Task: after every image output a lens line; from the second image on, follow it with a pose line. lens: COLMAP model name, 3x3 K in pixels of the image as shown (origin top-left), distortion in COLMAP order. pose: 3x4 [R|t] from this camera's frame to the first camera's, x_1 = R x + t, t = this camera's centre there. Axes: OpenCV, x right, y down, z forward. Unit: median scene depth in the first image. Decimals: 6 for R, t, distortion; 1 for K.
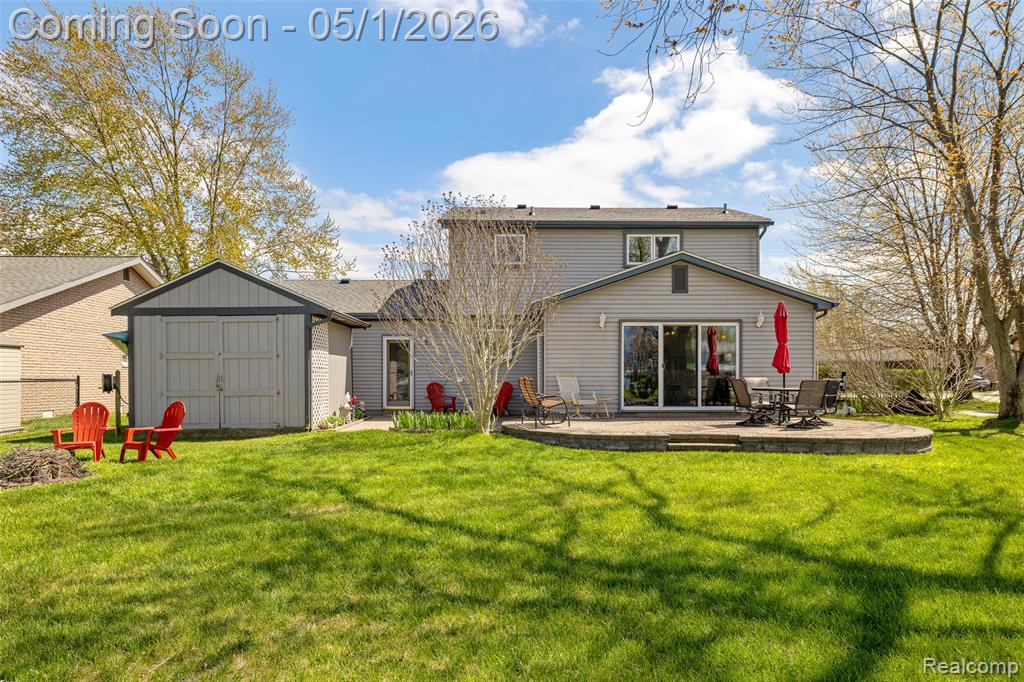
lens RADIAL K [[692.1, 0, 496.8], [0, 692.1, 376.3], [0, 0, 1]] dist [0.001890, 0.003286]
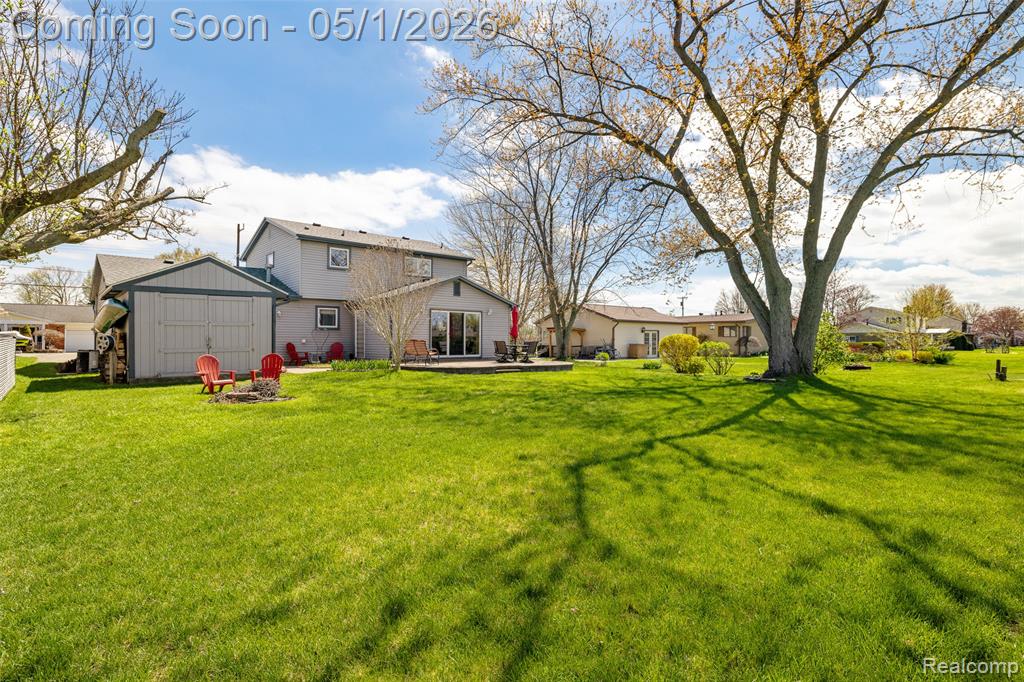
lens RADIAL K [[511.5, 0, 514.8], [0, 511.5, 336.7], [0, 0, 1]] dist [-0.002462, 0.000523]
pose [[0.753345, 0.007077, 0.657587, -0.547718], [-0.003805, 0.999972, -0.006403, 0.001324], [-0.657614, 0.002322, 0.753351, -0.175517]]
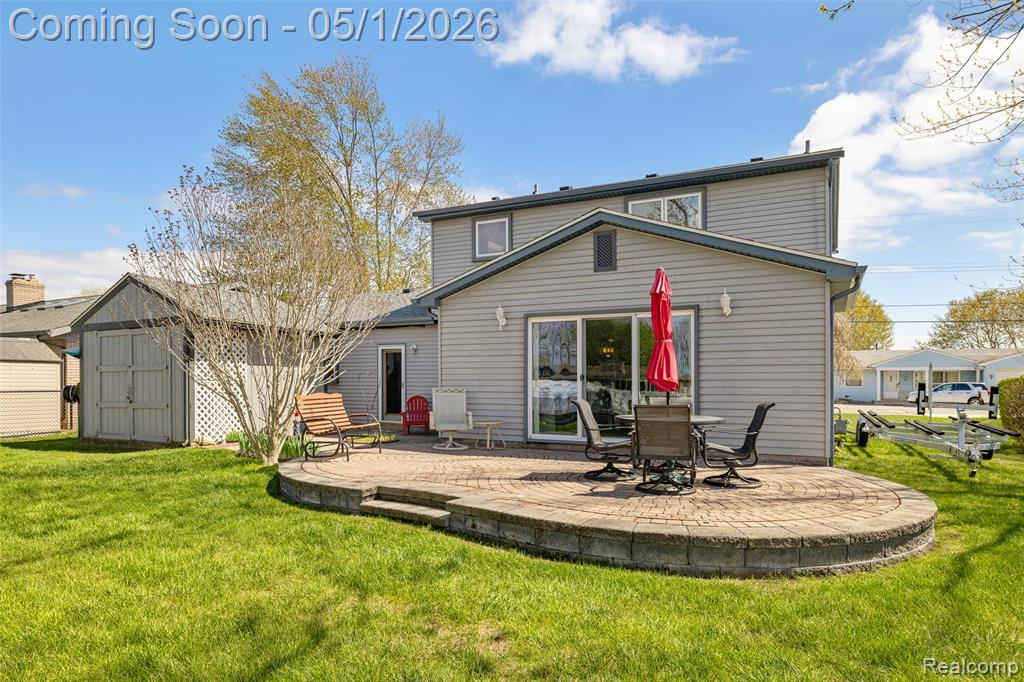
lens RADIAL K [[628.0, 0, 491.4], [0, 628.0, 382.0], [0, 0, 1]] dist [-0.010076, 0.000523]
pose [[0.874155, 0.002487, -0.485641, 0.468203], [-0.005815, 0.999969, -0.005346, -0.006804], [0.485613, 0.007497, 0.874142, 0.404582]]
